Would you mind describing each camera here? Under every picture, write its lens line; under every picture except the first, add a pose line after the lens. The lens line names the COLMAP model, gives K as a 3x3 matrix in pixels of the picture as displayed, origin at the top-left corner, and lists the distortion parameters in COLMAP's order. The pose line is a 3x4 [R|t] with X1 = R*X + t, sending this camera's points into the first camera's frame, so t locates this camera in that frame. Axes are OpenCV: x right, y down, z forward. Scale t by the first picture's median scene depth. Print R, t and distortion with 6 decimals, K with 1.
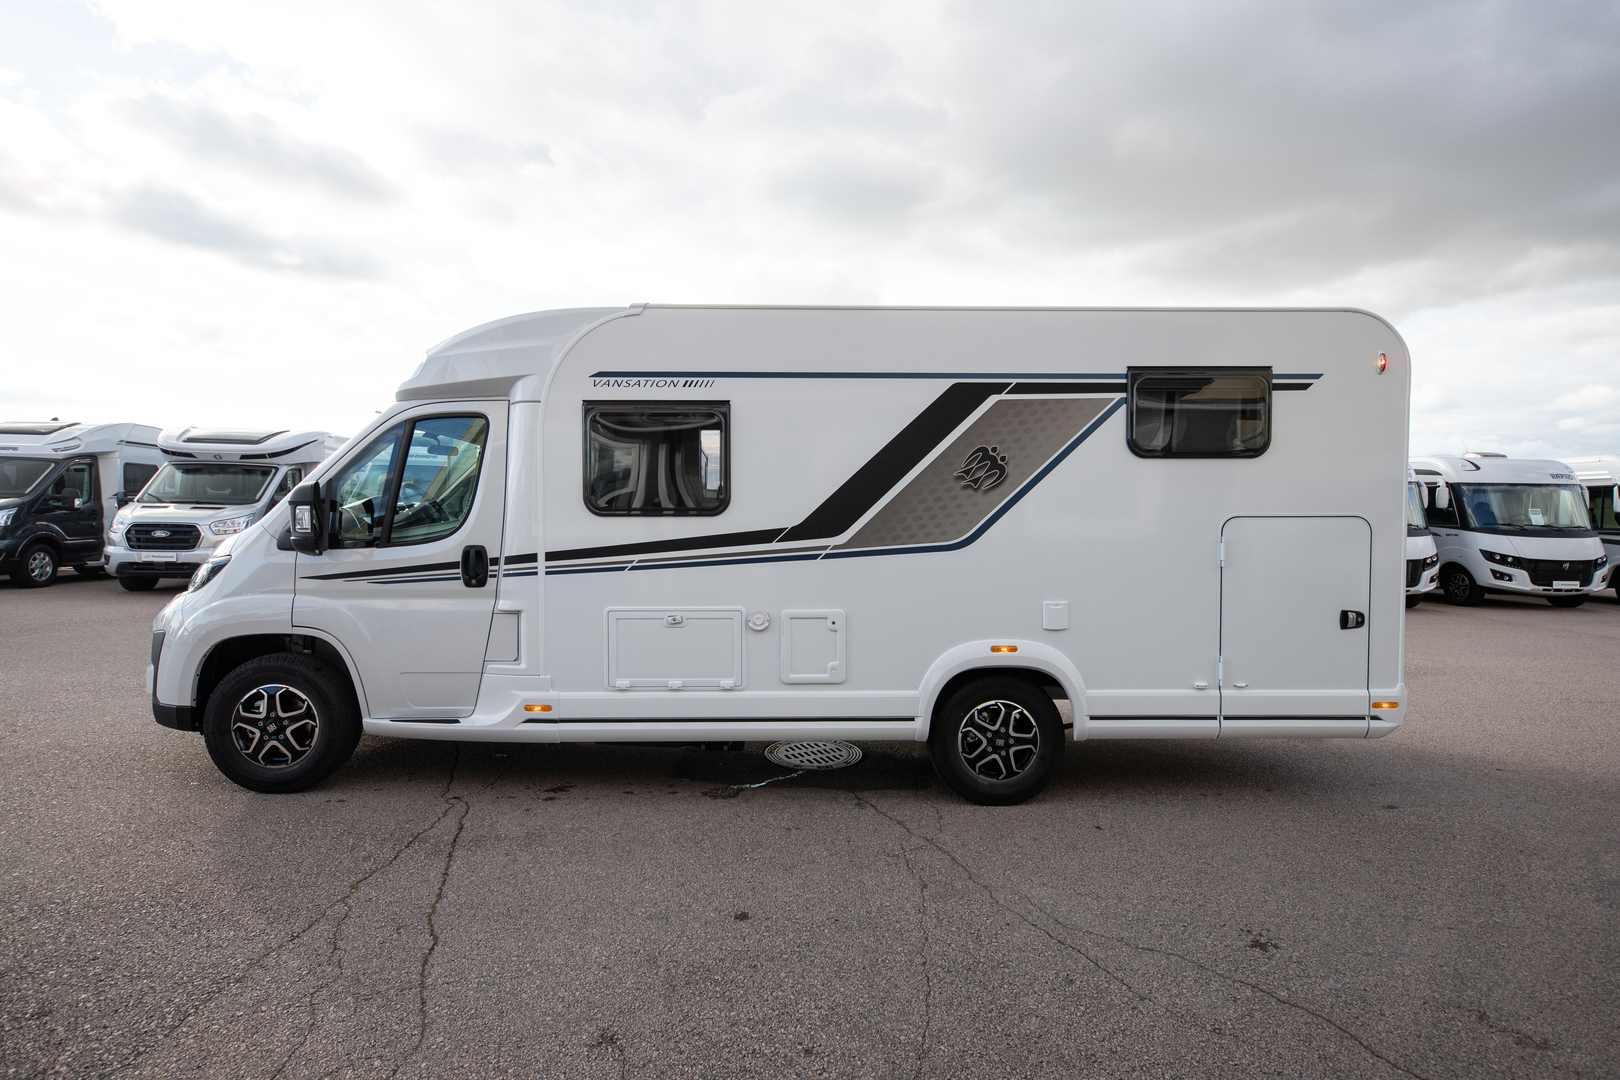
lens RADIAL K [[845.9, 0, 804.7], [0, 845.9, 546.0], [0, 0, 1]] dist [0.010303, 0.001773]
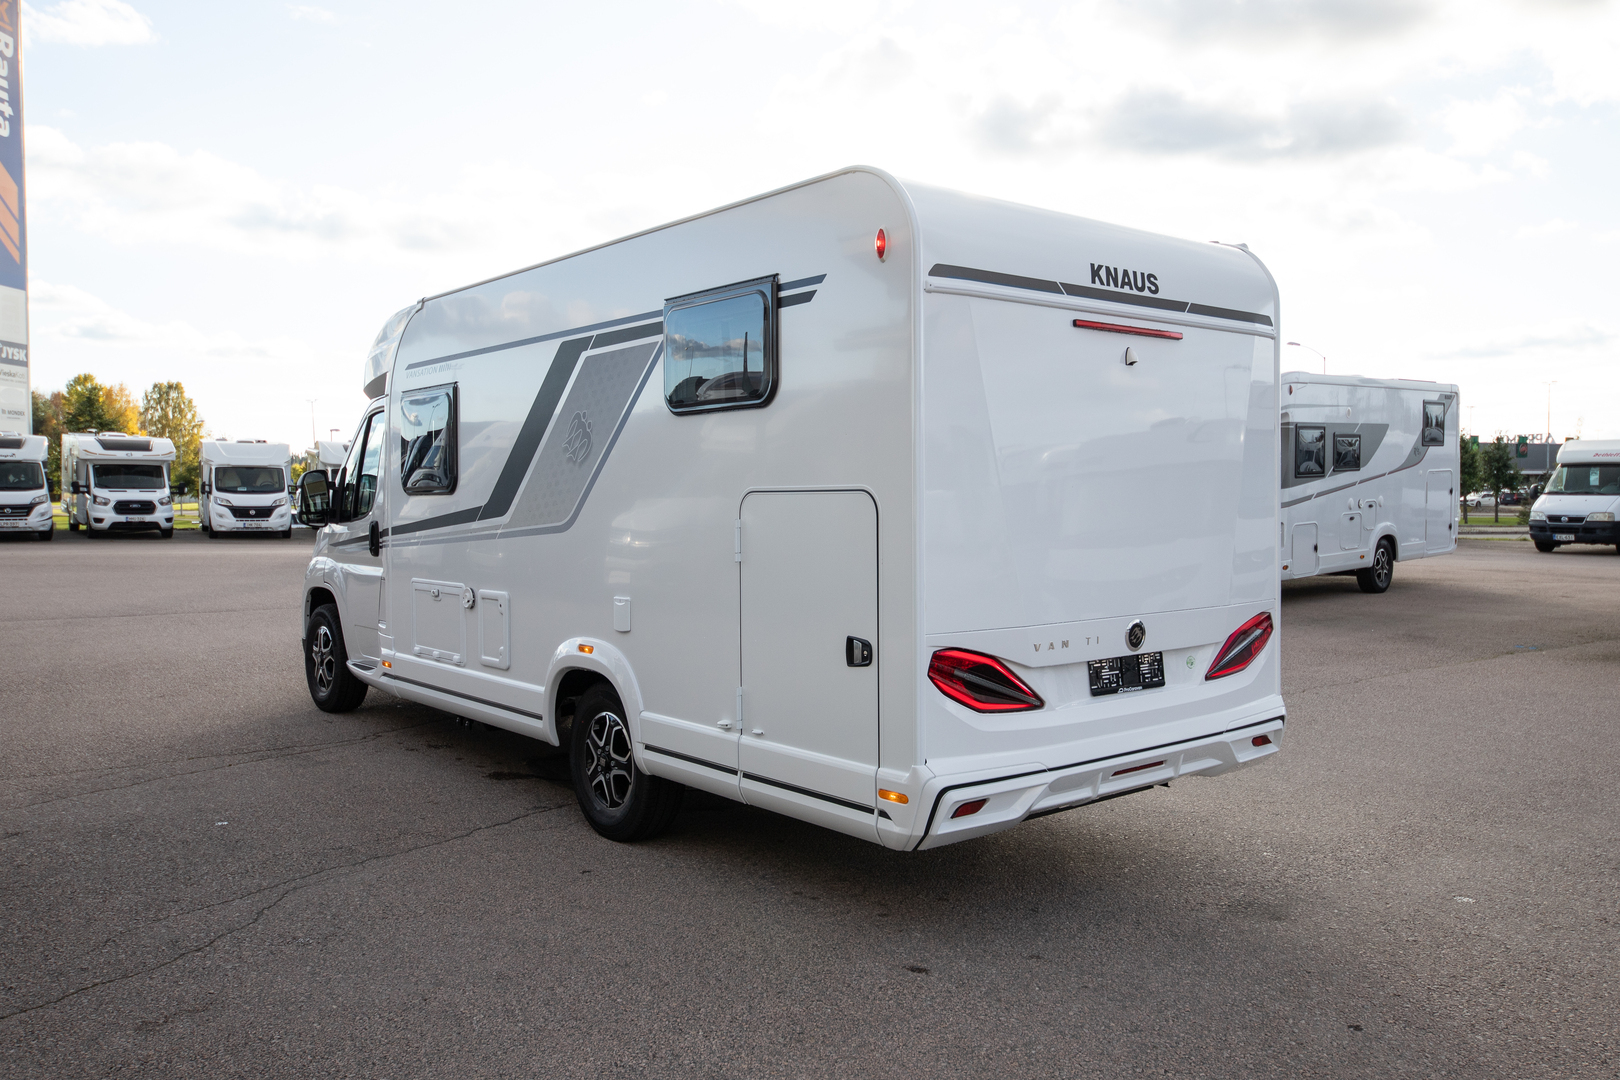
lens RADIAL K [[1279.8, 0, 810.9], [0, 1279.8, 535.7], [0, 0, 1]] dist [0.014880, -0.002110]
pose [[0.614719, 0.019624, -0.788502, 1.386516], [-0.025760, 0.999657, 0.004797, -0.004140], [0.788326, 0.017363, 0.615013, 0.384428]]
